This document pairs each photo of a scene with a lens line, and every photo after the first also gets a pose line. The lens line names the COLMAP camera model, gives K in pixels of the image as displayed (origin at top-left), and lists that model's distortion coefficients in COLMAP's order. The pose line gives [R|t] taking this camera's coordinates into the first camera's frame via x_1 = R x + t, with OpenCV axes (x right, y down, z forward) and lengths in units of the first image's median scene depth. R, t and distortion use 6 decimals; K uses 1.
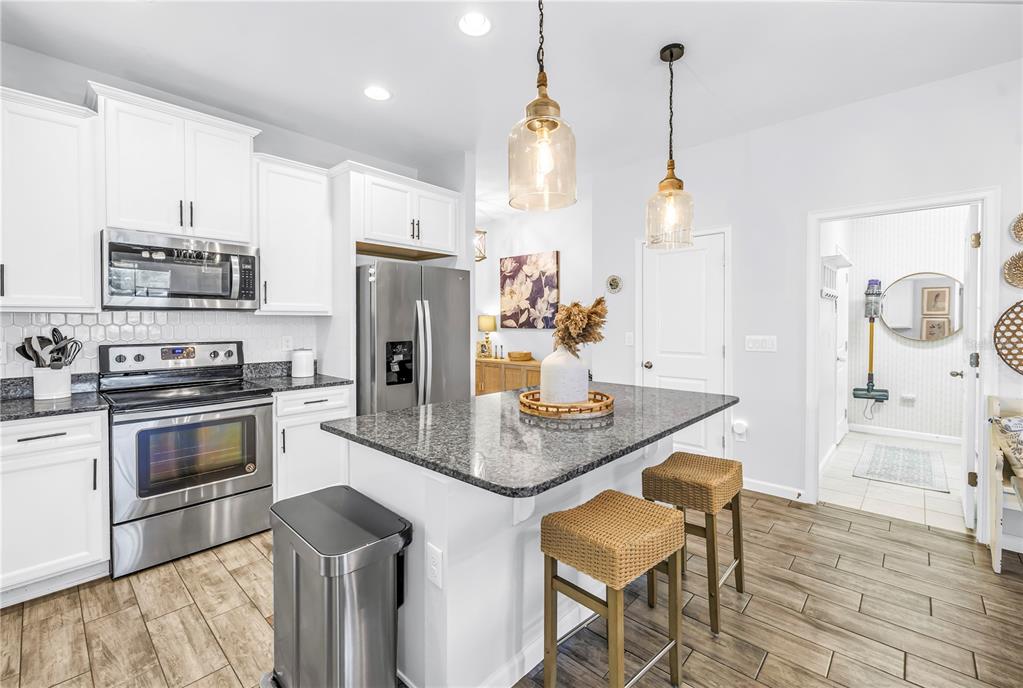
lens RADIAL K [[447.5, 0, 512.3], [0, 447.5, 336.0], [0, 0, 1]] dist [-0.000055, 0.000066]
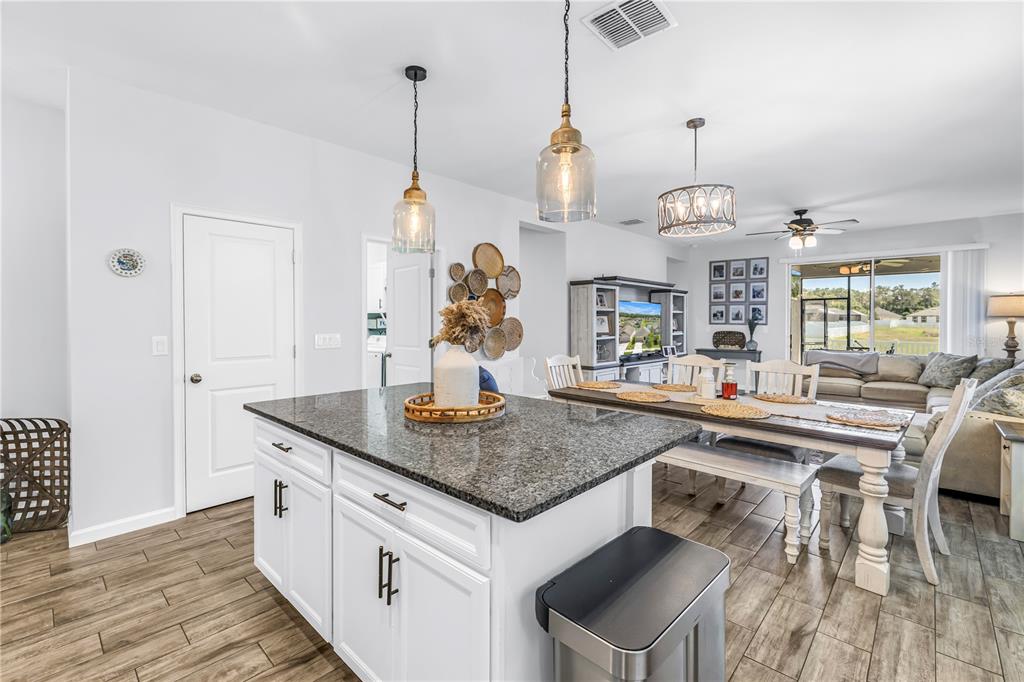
lens RADIAL K [[439.9, 0, 511.1], [0, 439.9, 329.8], [0, 0, 1]] dist [-0.000836, -0.000206]
pose [[0.008976, -0.016833, 0.999818, -0.627709], [0.031306, 0.999373, 0.016545, -0.017279], [-0.999470, 0.031152, 0.009497, 0.681707]]
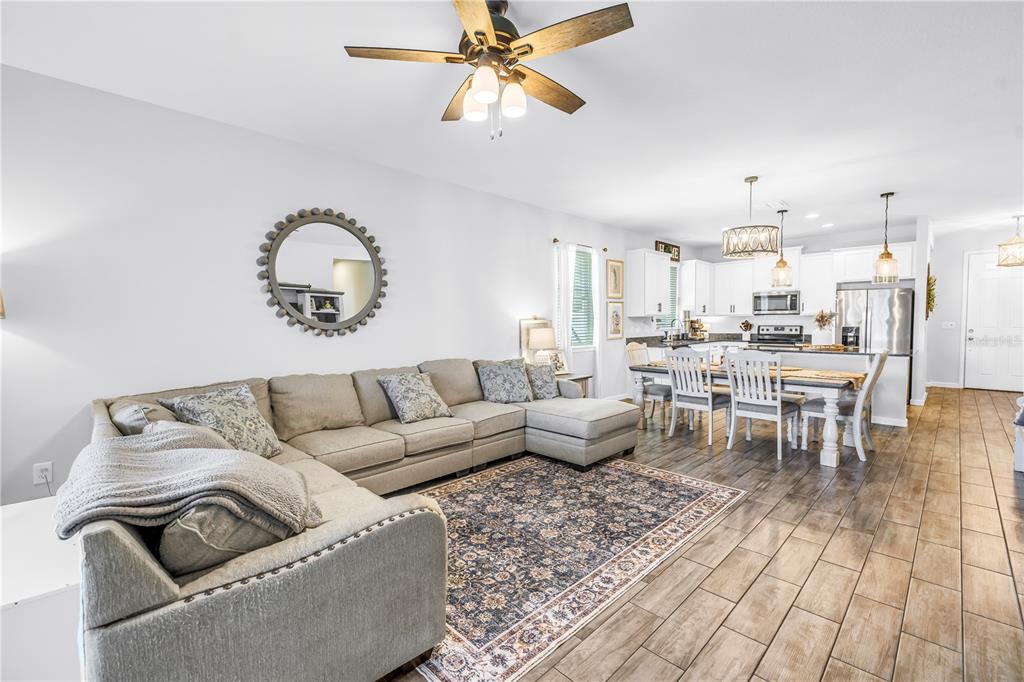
lens RADIAL K [[439.9, 0, 511.1], [0, 439.9, 329.8], [0, 0, 1]] dist [-0.000836, -0.000206]
pose [[-0.045458, 0.022220, -0.998719, 2.315602], [-0.023732, 0.999446, 0.023317, 0.018962], [0.998684, 0.024761, -0.044906, -0.651104]]
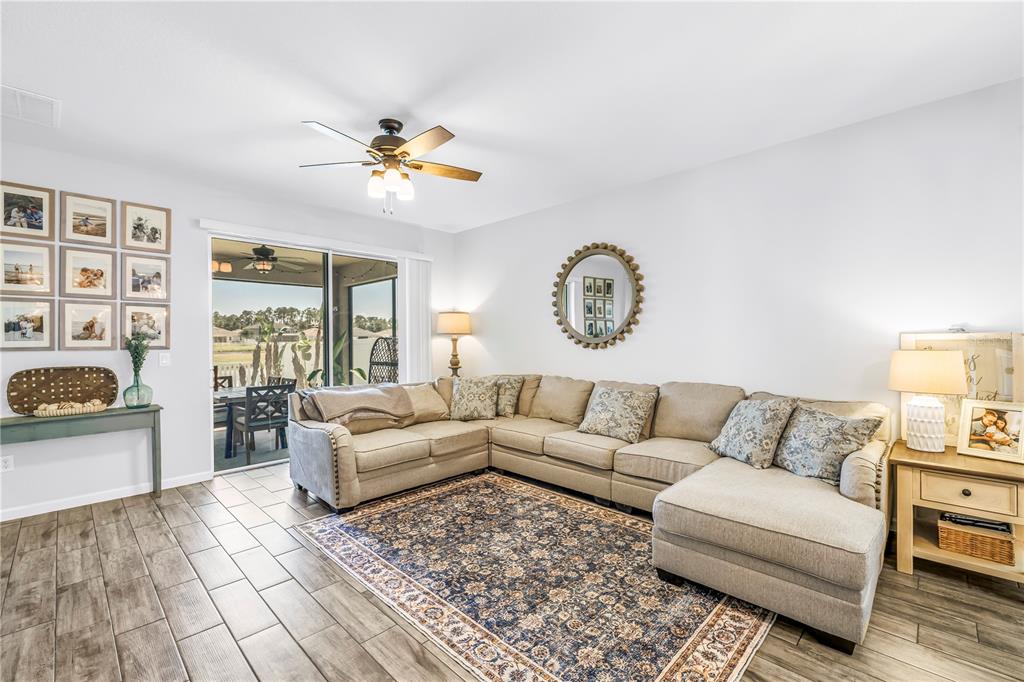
lens RADIAL K [[436.9, 0, 515.3], [0, 436.9, 333.2], [0, 0, 1]] dist [0.000547, -0.000557]
pose [[-0.999691, 0.012345, 0.021570, 1.210460], [0.012789, 0.999706, 0.020585, -0.013207], [-0.021309, 0.020855, -0.999555, 0.375337]]
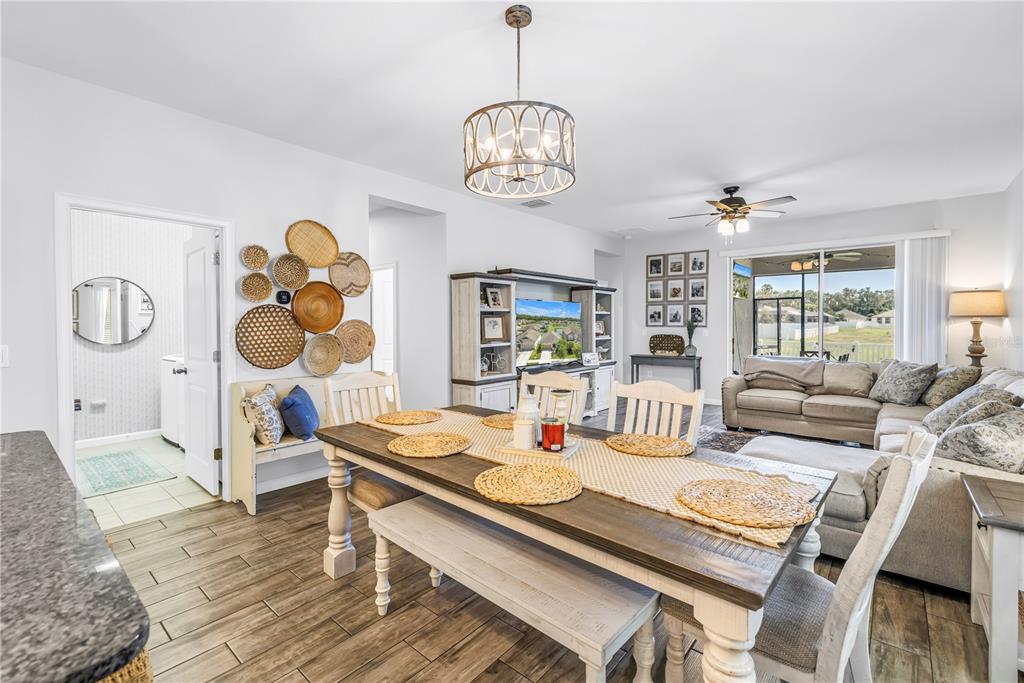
lens RADIAL K [[442.7, 0, 508.1], [0, 442.7, 335.3], [0, 0, 1]] dist [0.000085, -0.000112]
pose [[-0.035735, -0.022309, 0.999112, -0.210864], [0.036211, 0.999065, 0.023603, -0.004539], [-0.998705, 0.037022, -0.034893, 0.246309]]
